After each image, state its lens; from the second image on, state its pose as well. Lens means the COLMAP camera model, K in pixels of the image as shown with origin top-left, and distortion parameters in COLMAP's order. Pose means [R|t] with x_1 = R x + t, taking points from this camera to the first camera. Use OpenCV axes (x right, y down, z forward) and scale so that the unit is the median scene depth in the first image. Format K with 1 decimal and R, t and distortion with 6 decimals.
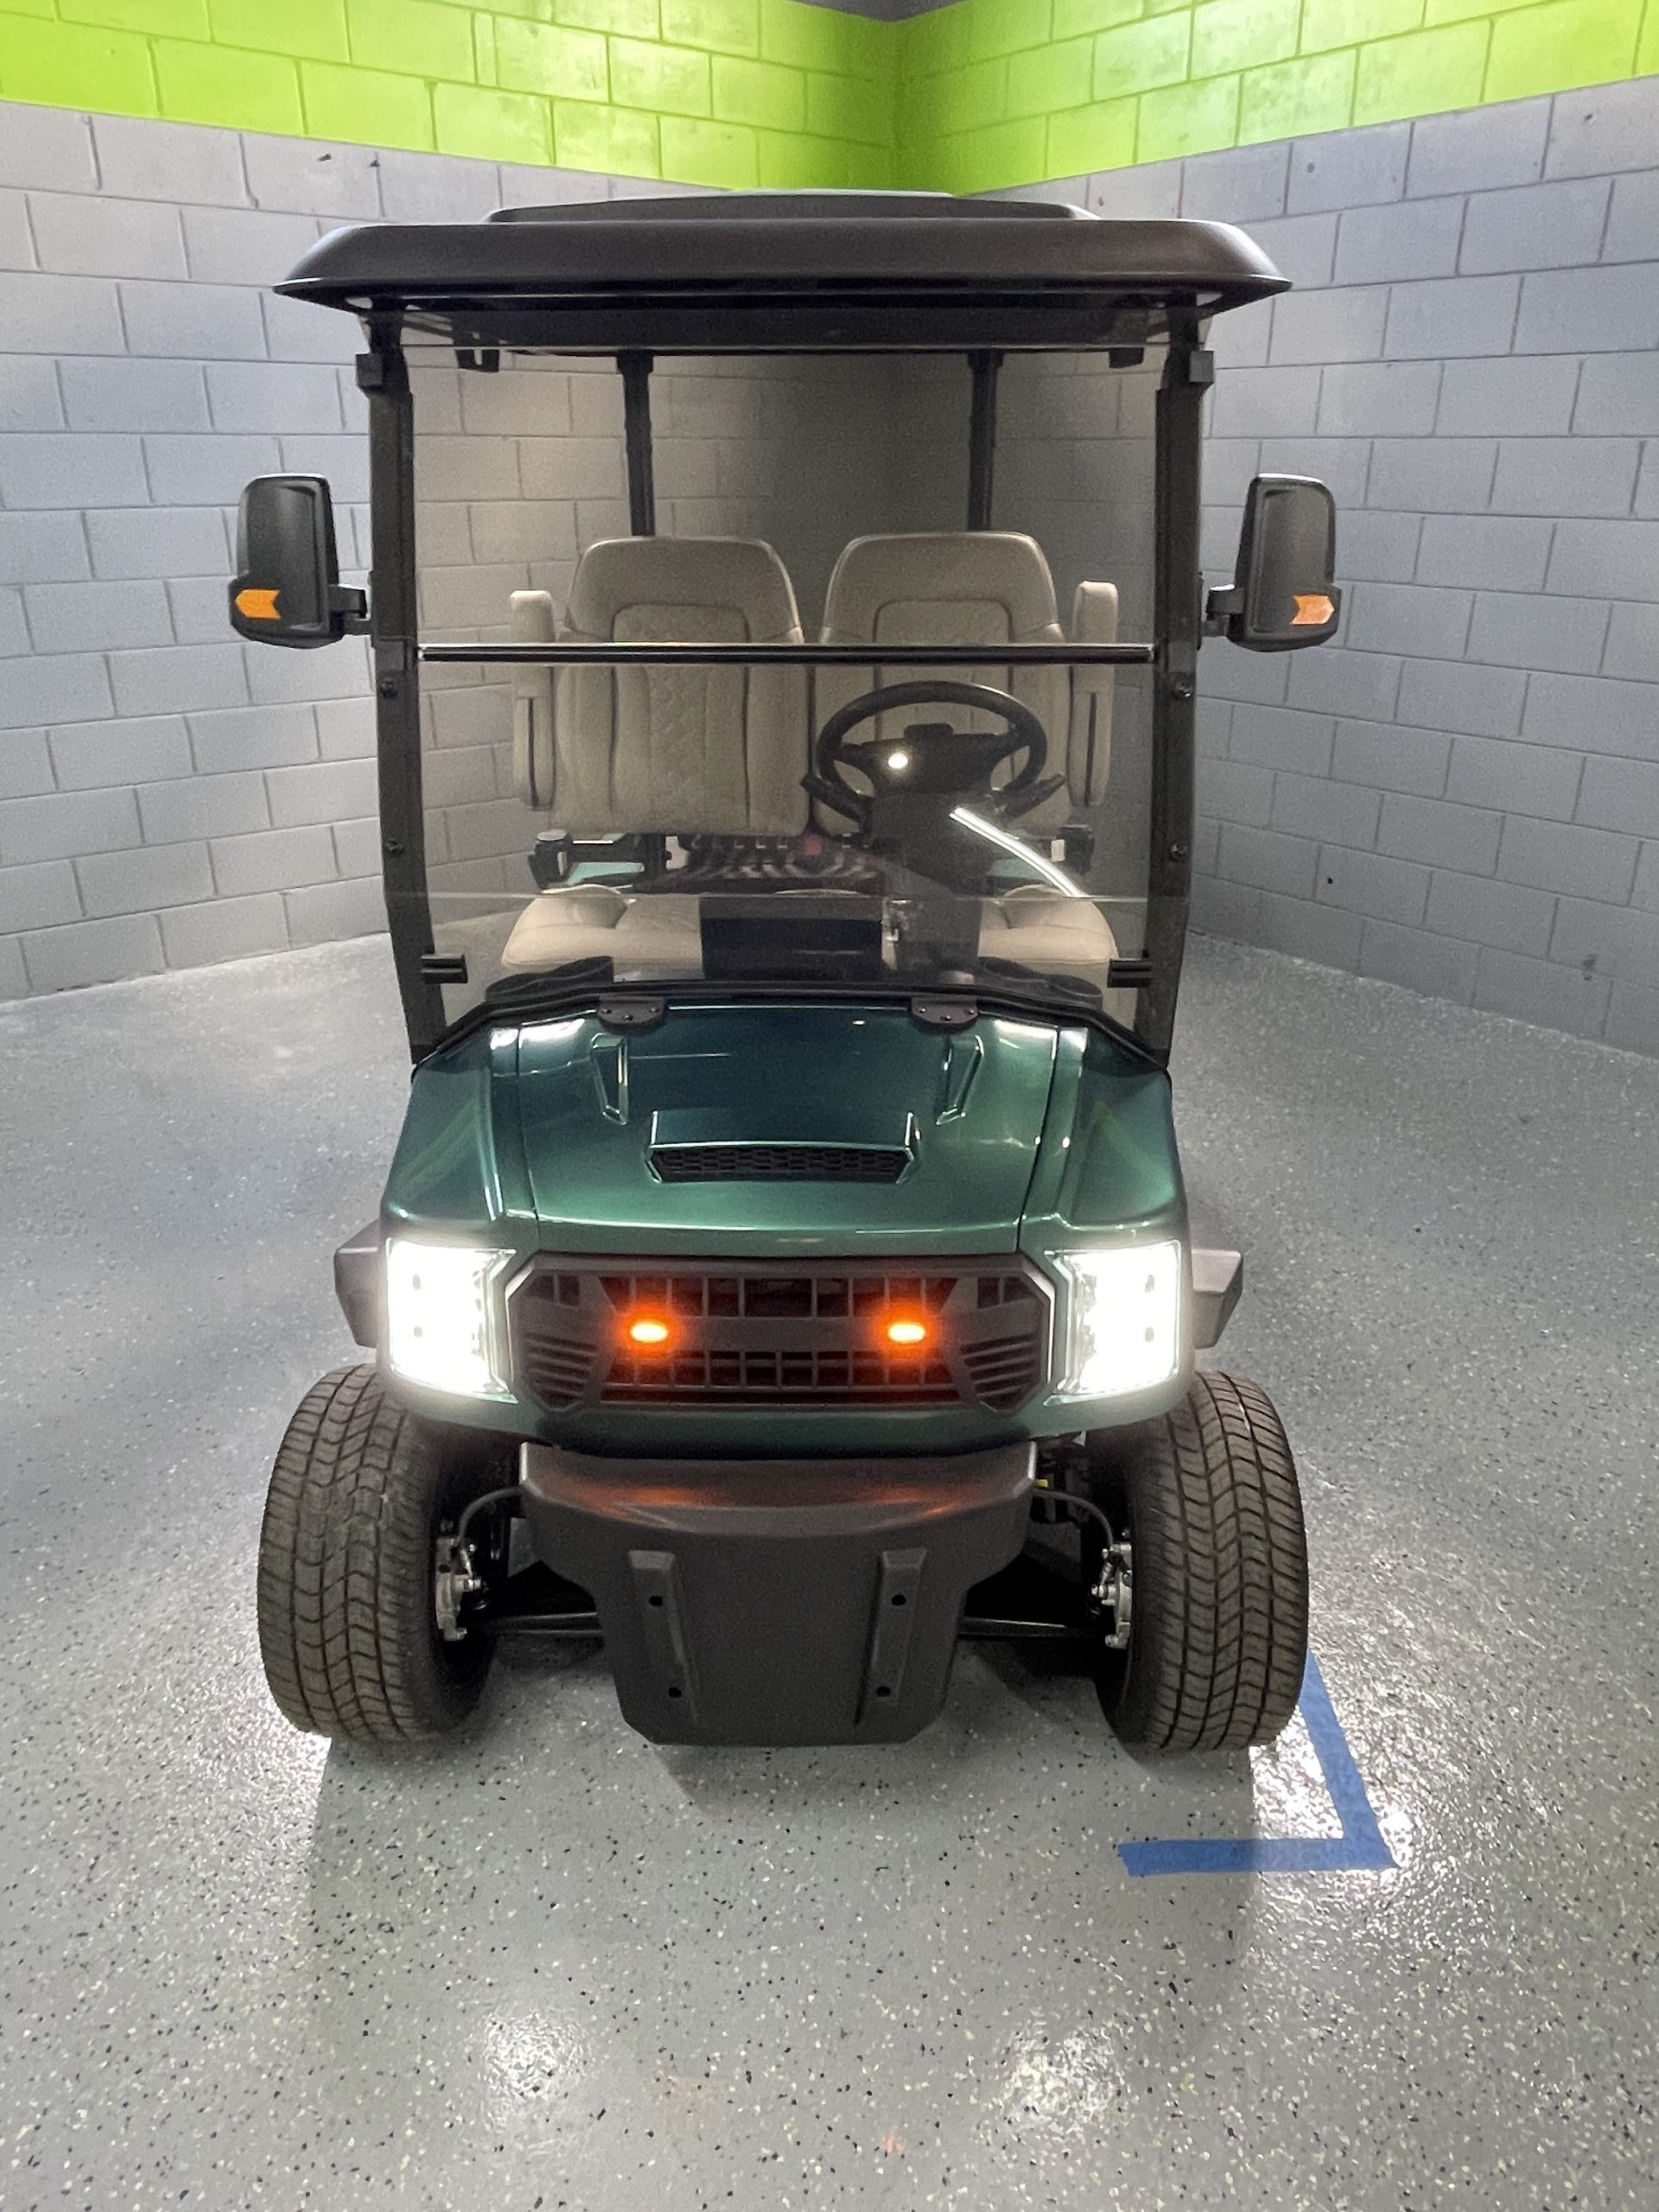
lens RADIAL K [[1527.4, 0, 833.6], [0, 1527.4, 1111.6], [0, 0, 1]] dist [-0.018635, 0.003576]
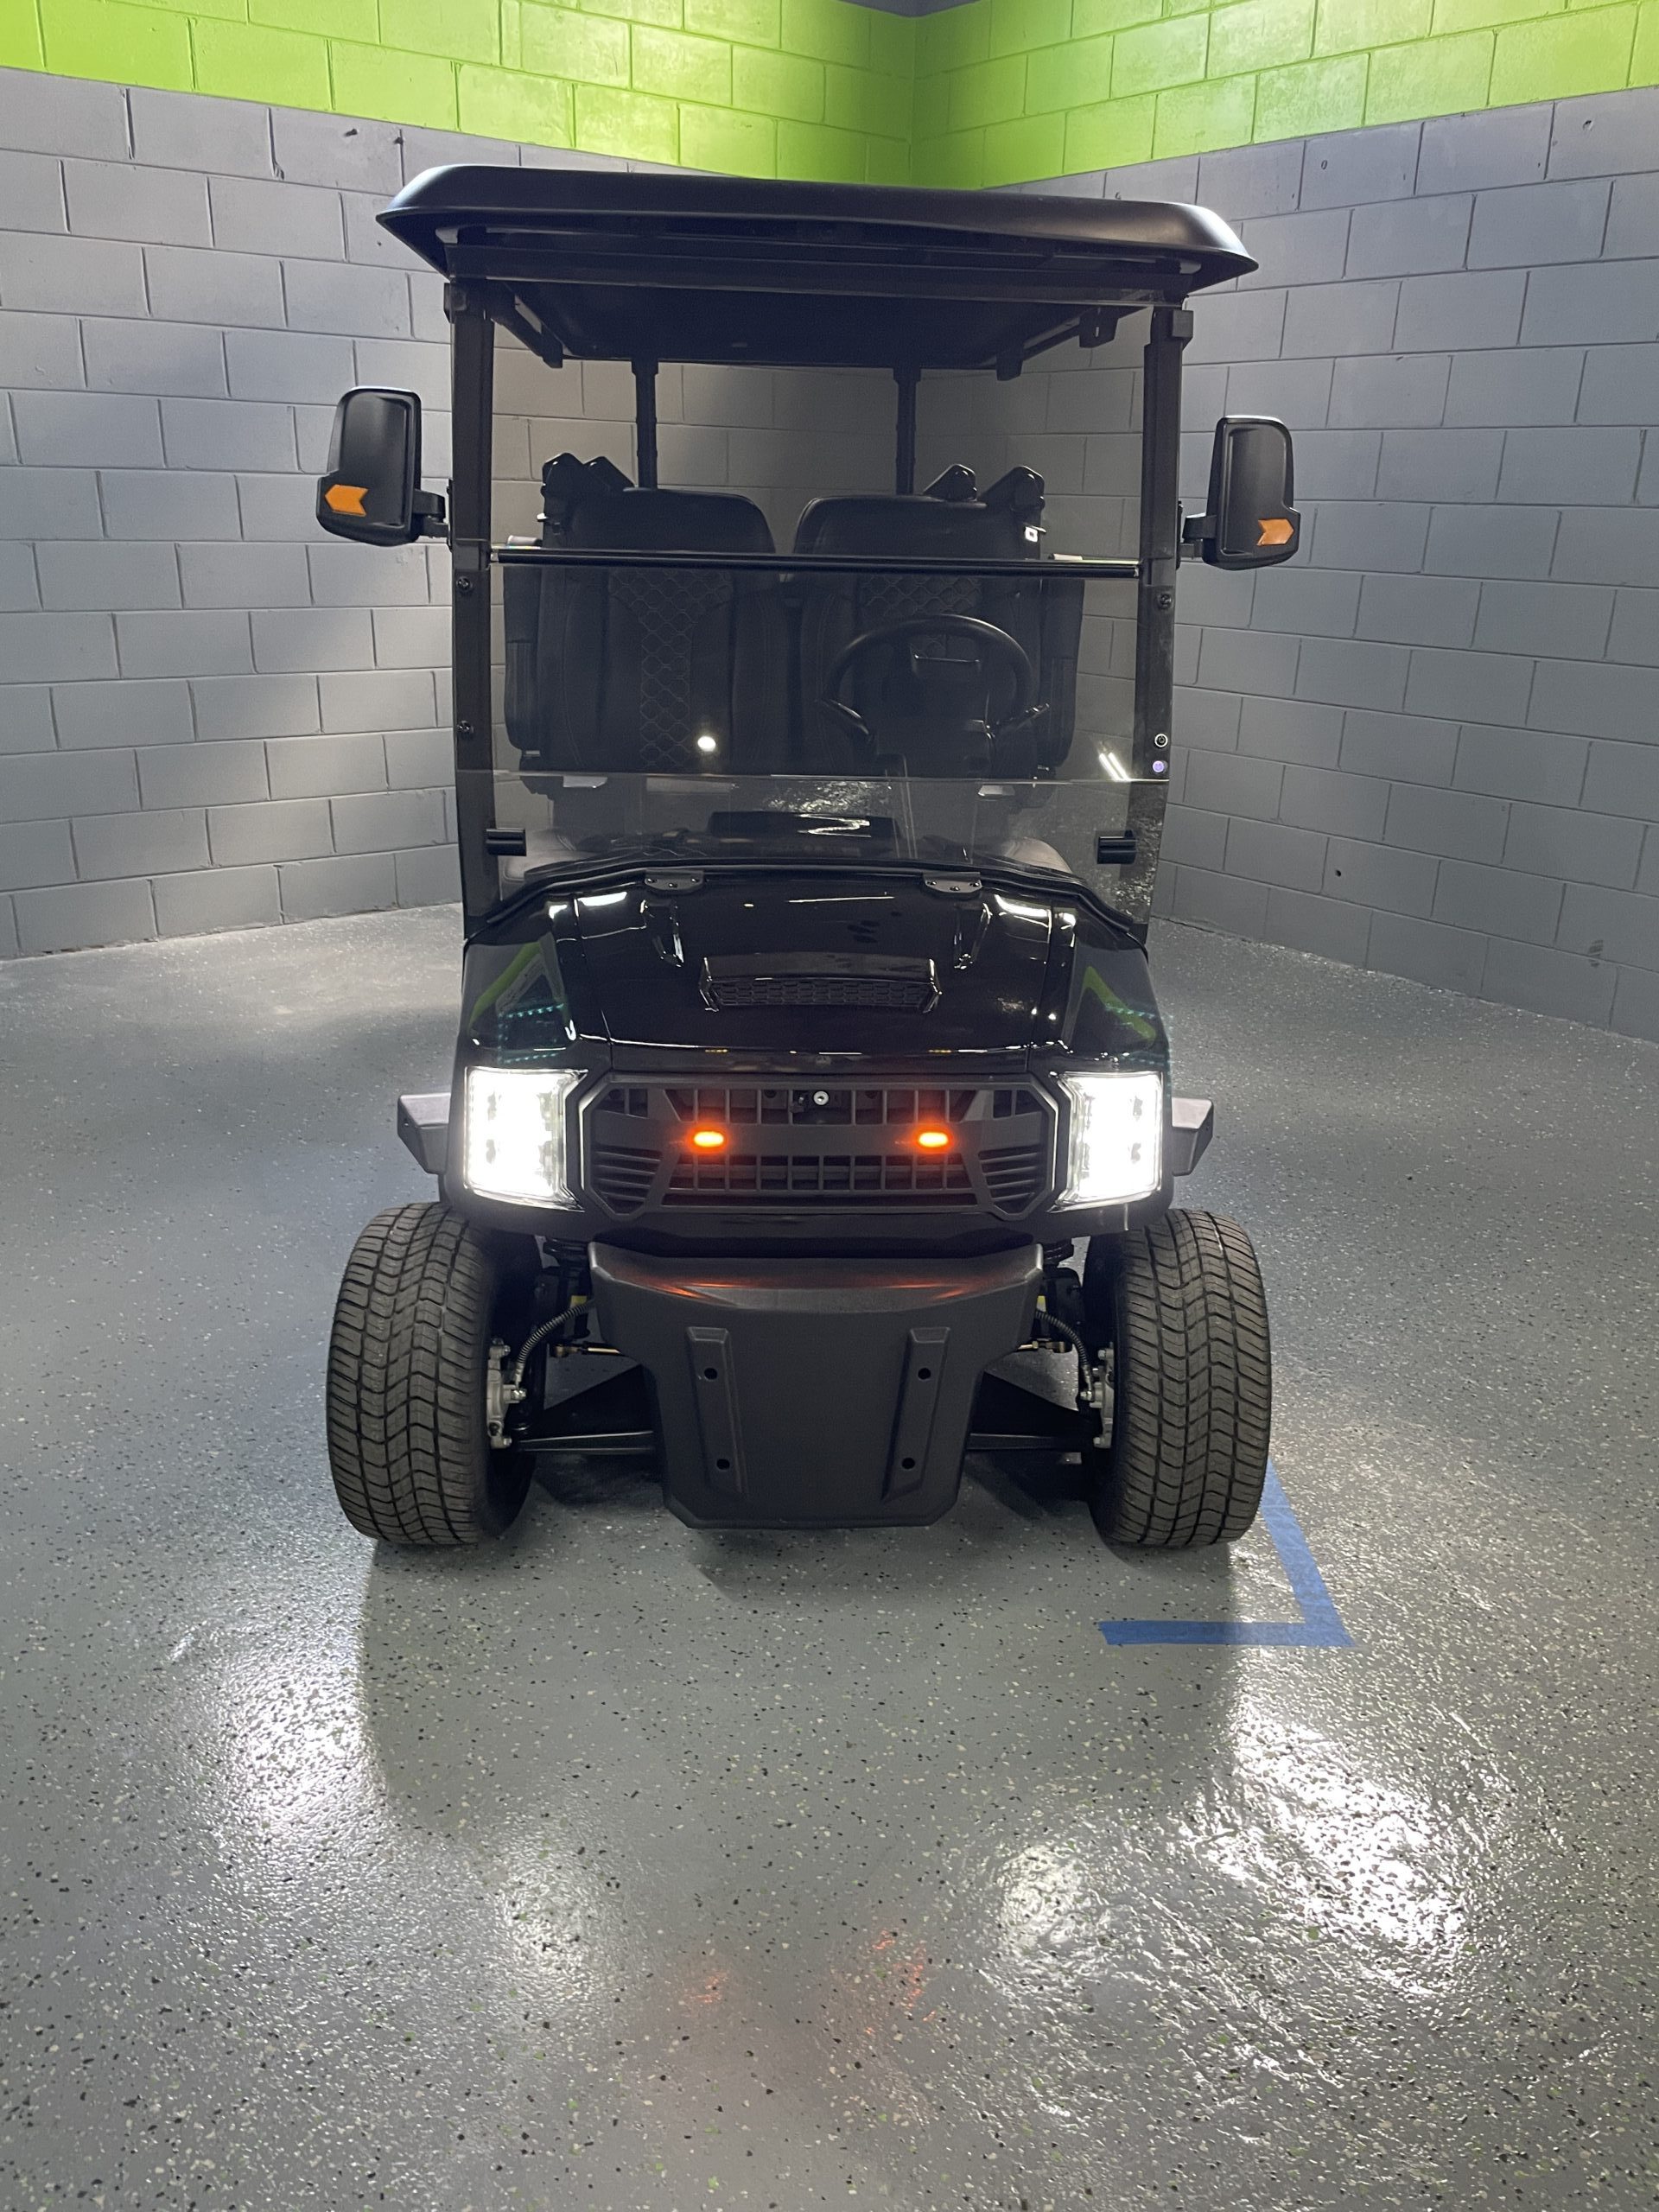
lens RADIAL K [[1681.2, 0, 825.7], [0, 1681.2, 1106.9], [0, 0, 1]] dist [0.067255, -0.101580]
pose [[0.999776, 0.020920, 0.003257, -0.018091], [-0.020712, 0.998309, -0.054310, 0.150270], [-0.004388, 0.054230, 0.998519, -0.200120]]
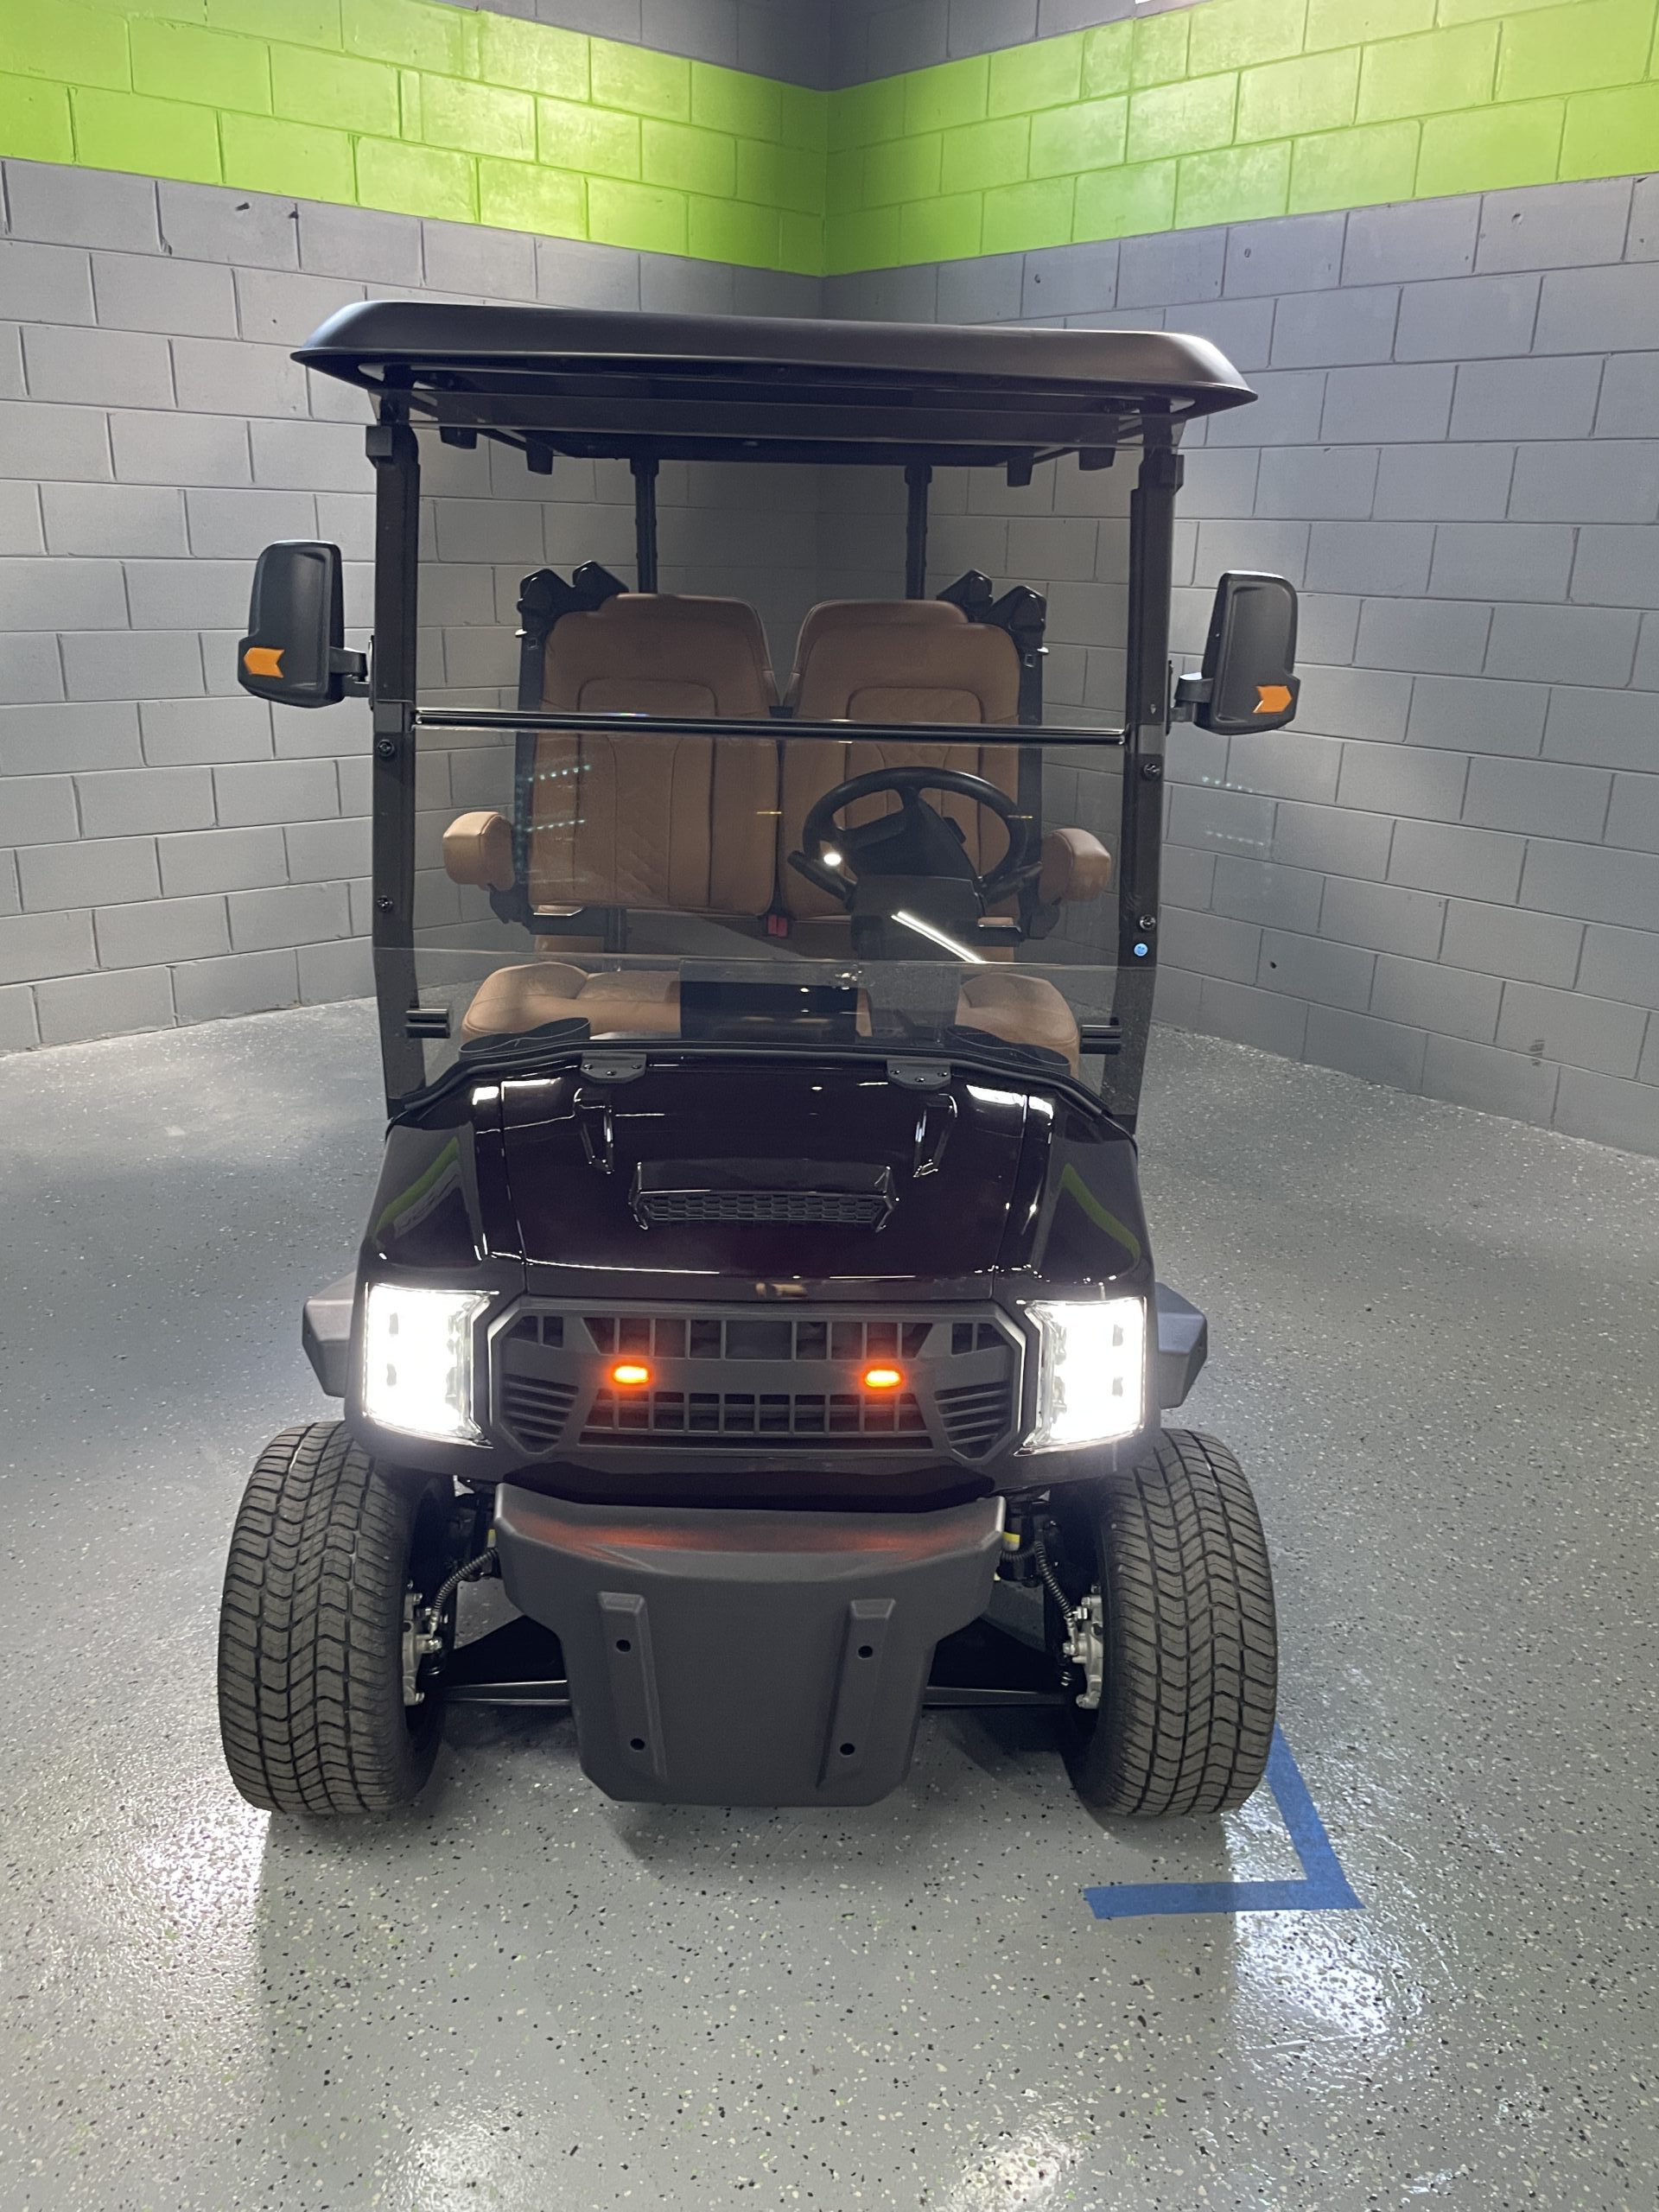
lens RADIAL K [[1682.0, 0, 829.5], [0, 1682.0, 1106.0], [0, 0, 1]] dist [0.054680, -0.080447]
pose [[0.998436, 0.006843, 0.055483, -0.036844], [-0.002647, 0.997153, -0.075352, 0.045305], [-0.055841, 0.075087, 0.995612, -0.112824]]
